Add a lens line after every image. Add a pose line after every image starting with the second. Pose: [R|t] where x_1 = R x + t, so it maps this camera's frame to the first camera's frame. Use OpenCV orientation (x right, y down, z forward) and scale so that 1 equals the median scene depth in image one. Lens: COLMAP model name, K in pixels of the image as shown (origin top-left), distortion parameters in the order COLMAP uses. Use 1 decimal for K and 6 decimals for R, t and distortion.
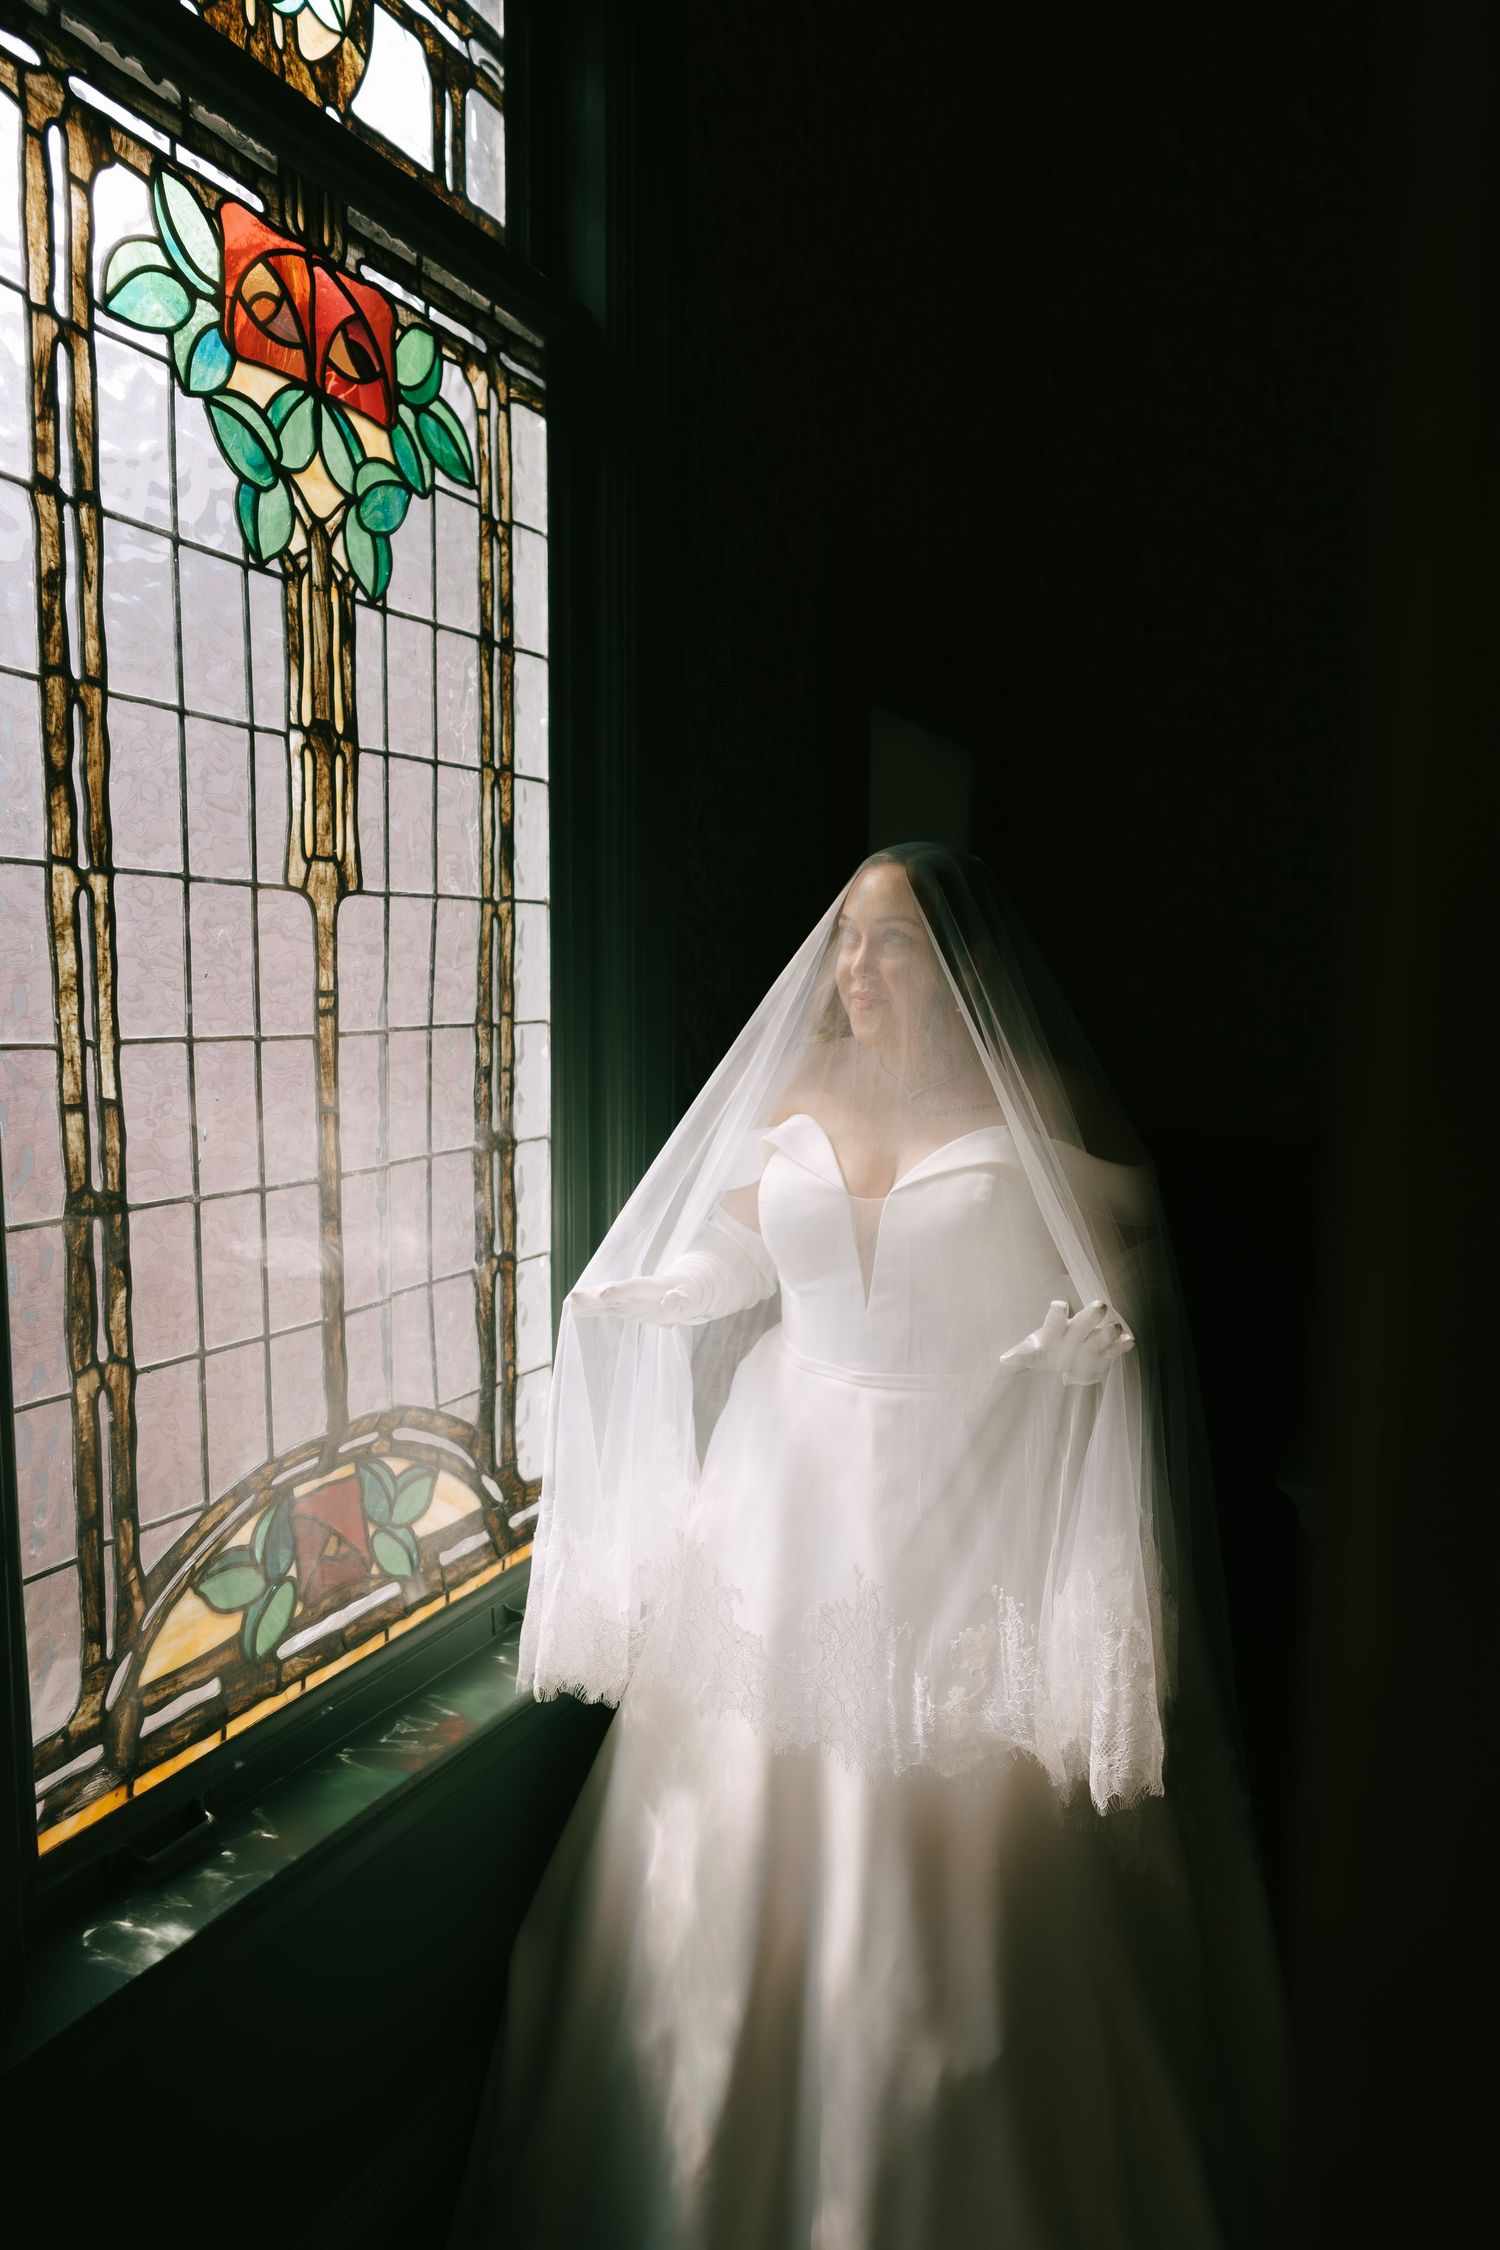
lens RADIAL K [[1484.1, 0, 744.0], [0, 1484.1, 1136.6], [0, 0, 1]] dist [0.000159, 0.002934]
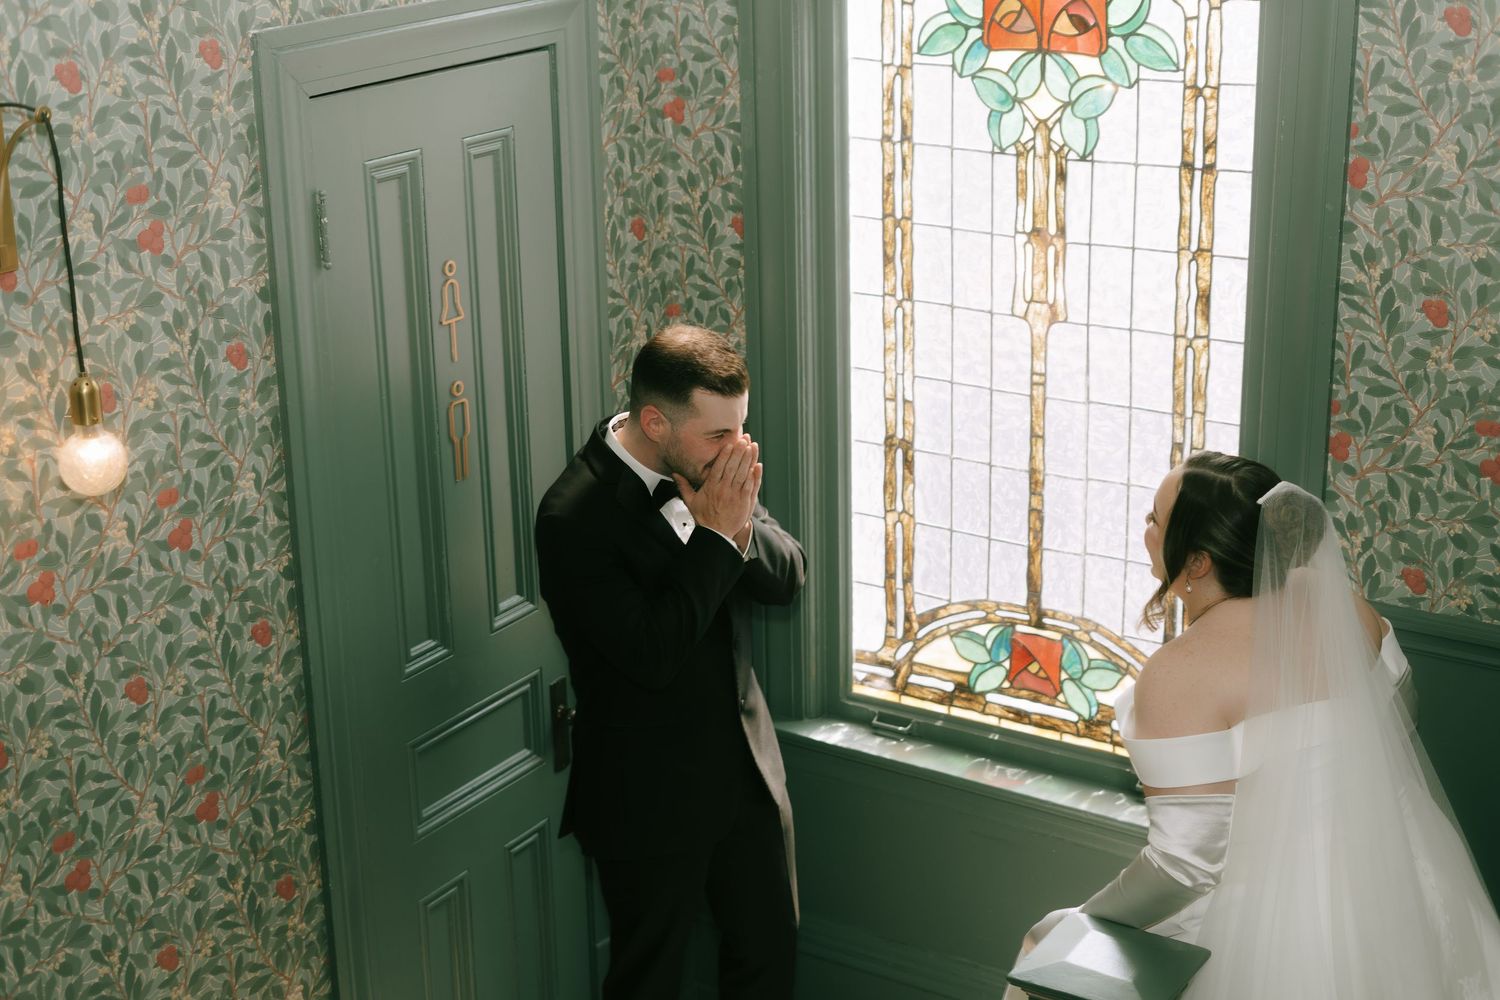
lens RADIAL K [[2203.7, 0, 751.2], [0, 2203.7, 504.2], [0, 0, 1]] dist [-0.012729, 0.018327]
pose [[-0.117925, 0.322493, -0.939197, 2.427597], [-0.088308, 0.938644, 0.333391, -0.846801], [0.989088, 0.122254, -0.082211, 0.942066]]
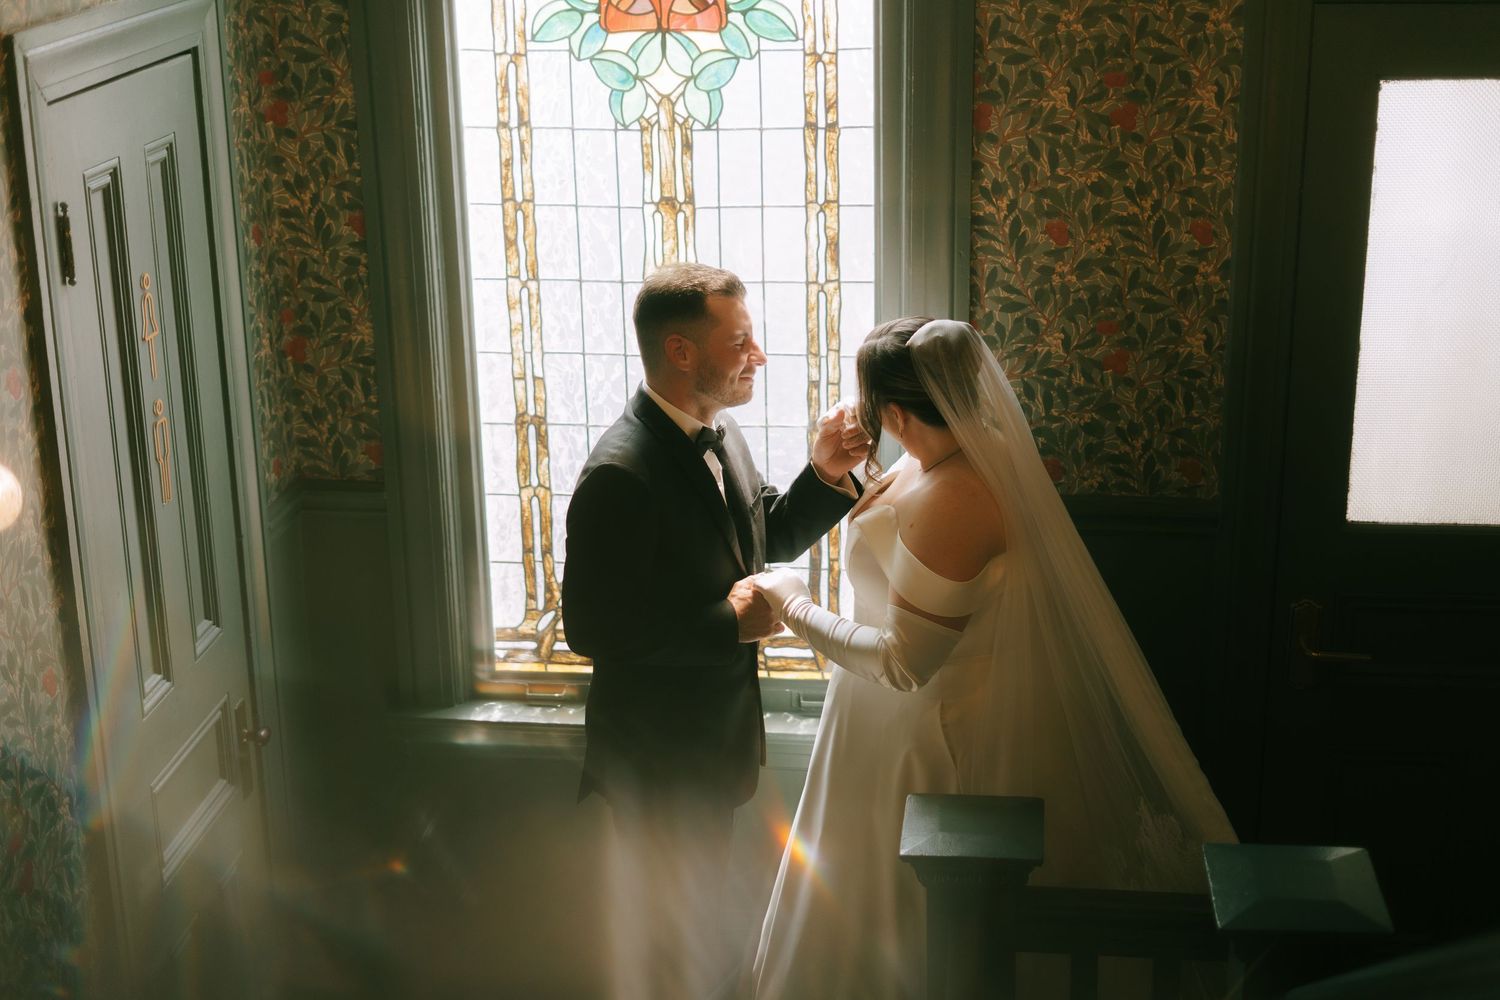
lens RADIAL K [[2160.6, 0, 750.0], [0, 2160.6, 500.0], [0, 0, 1]] dist [-0.006344, -0.008136]
pose [[0.336935, 0.288933, -0.896098, 2.425649], [-0.083414, 0.957167, 0.277259, -0.707063], [0.937826, -0.018671, 0.346604, 0.131767]]
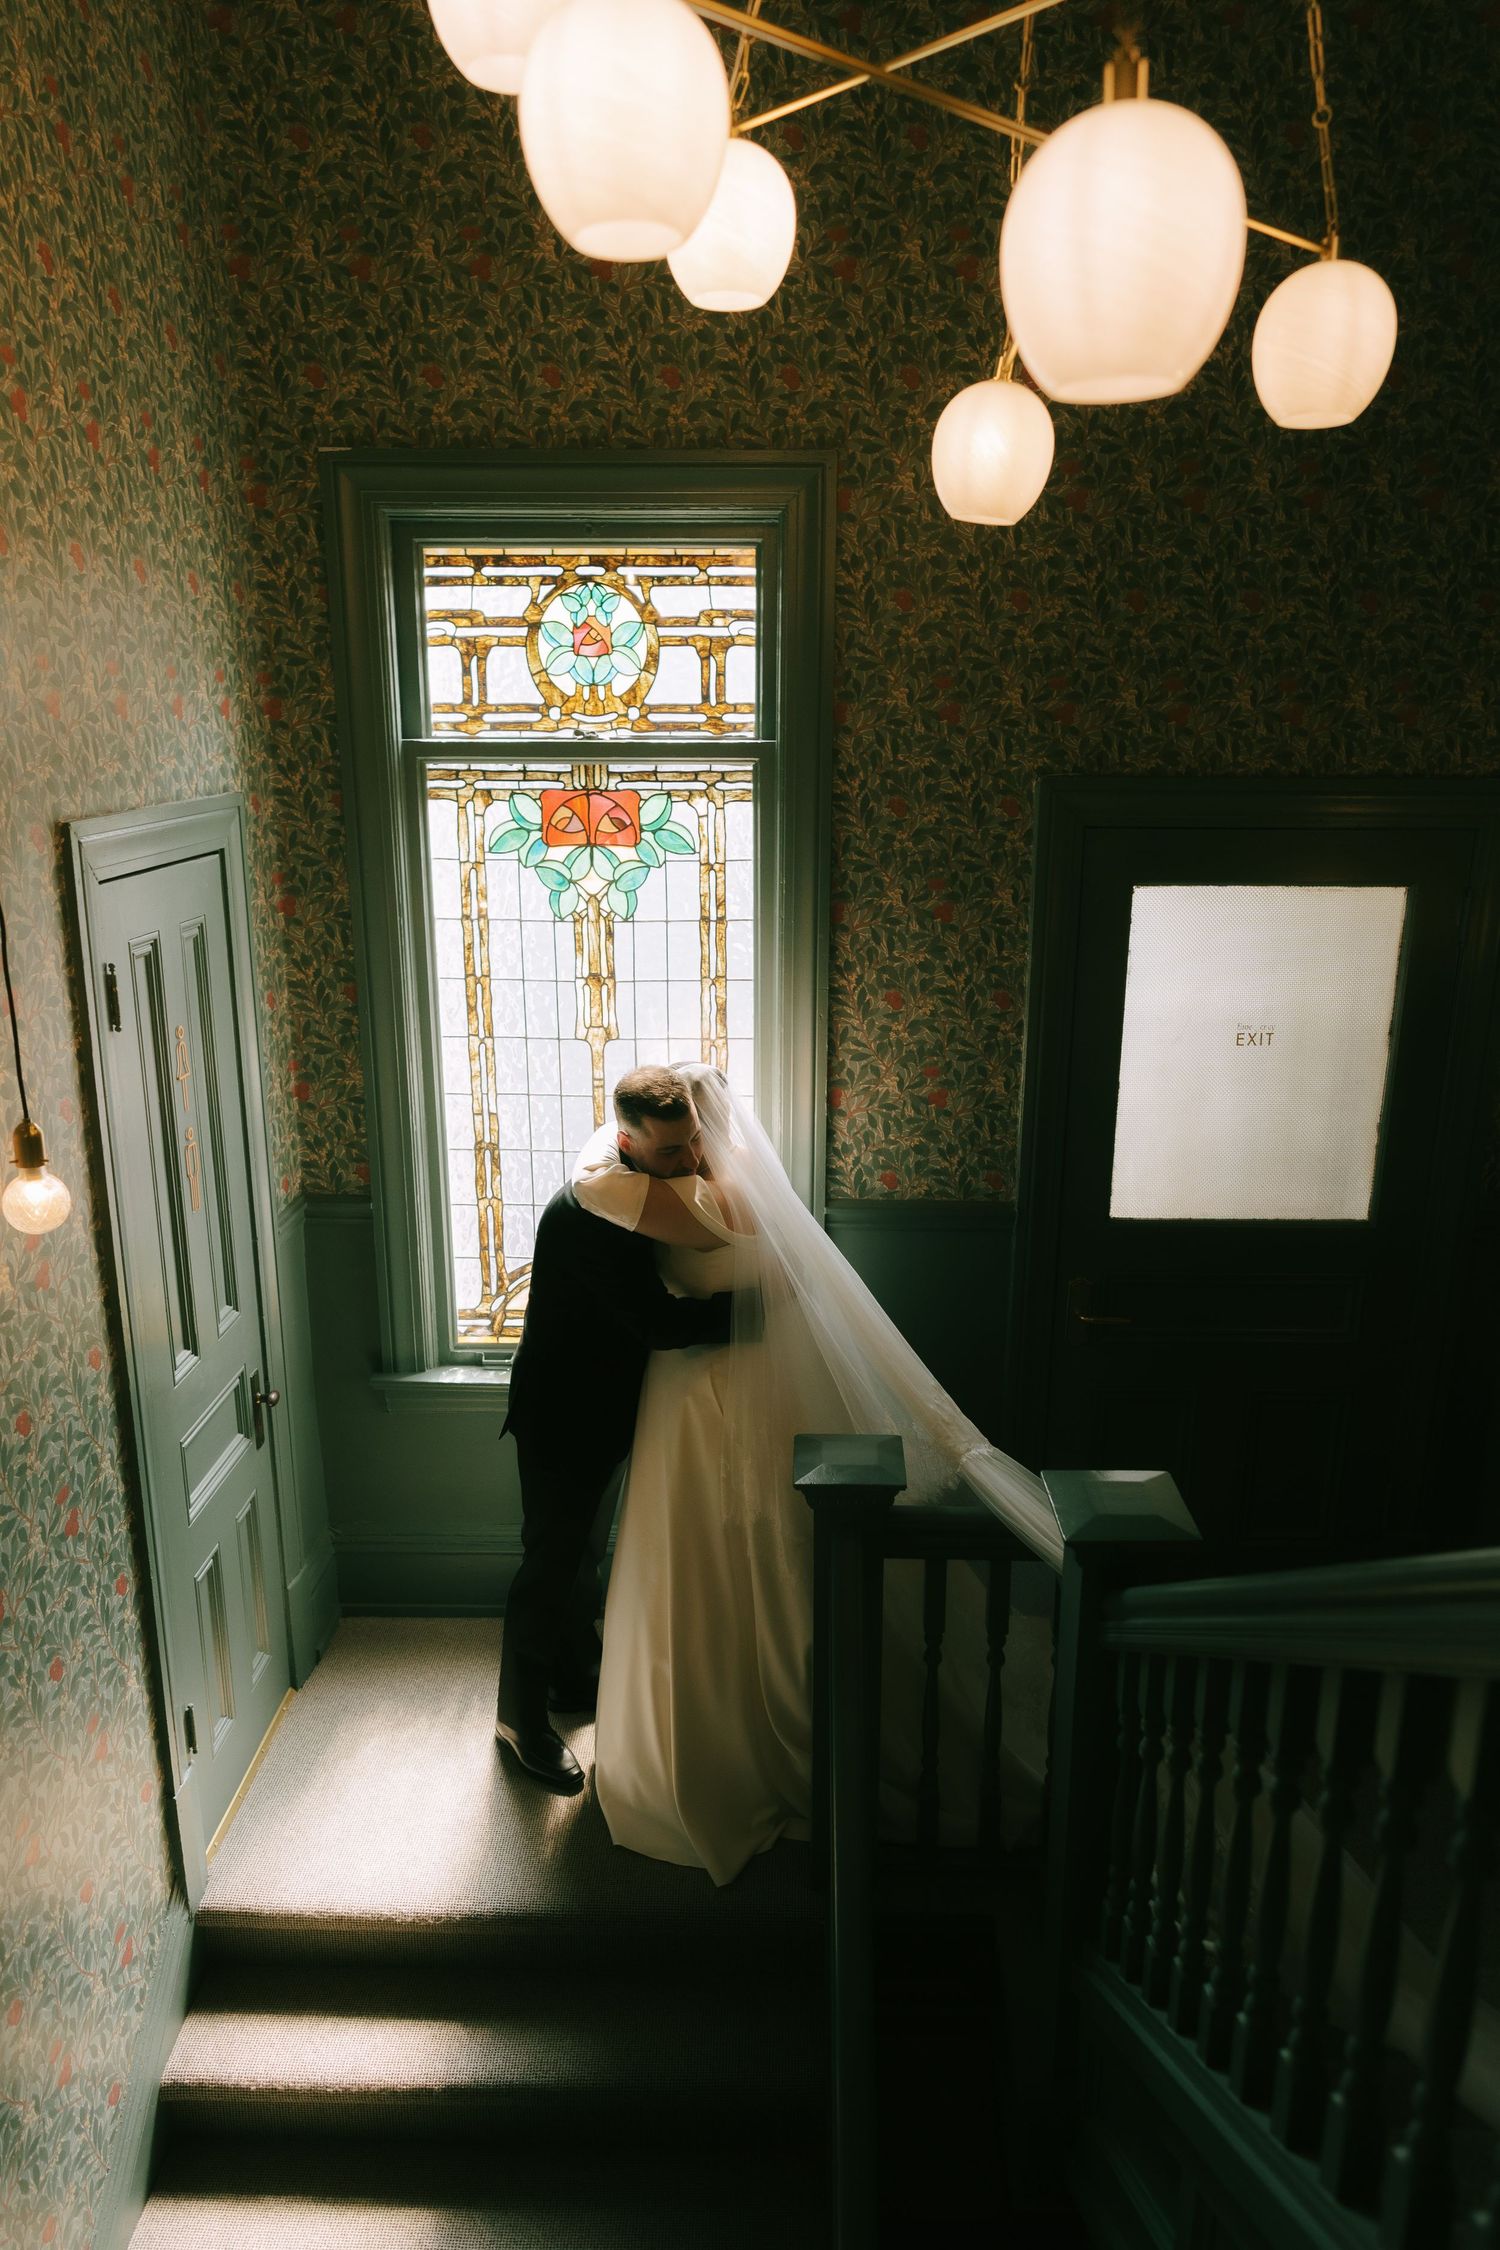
lens RADIAL K [[1510.5, 0, 749.7], [0, 1510.5, 1139.4], [0, 0, 1]] dist [0.000316, 0.003290]
pose [[0.418169, 0.239084, -0.876341, 2.165901], [-0.097764, 0.970983, 0.218254, -0.604546], [0.903093, -0.005592, 0.429408, 0.152589]]
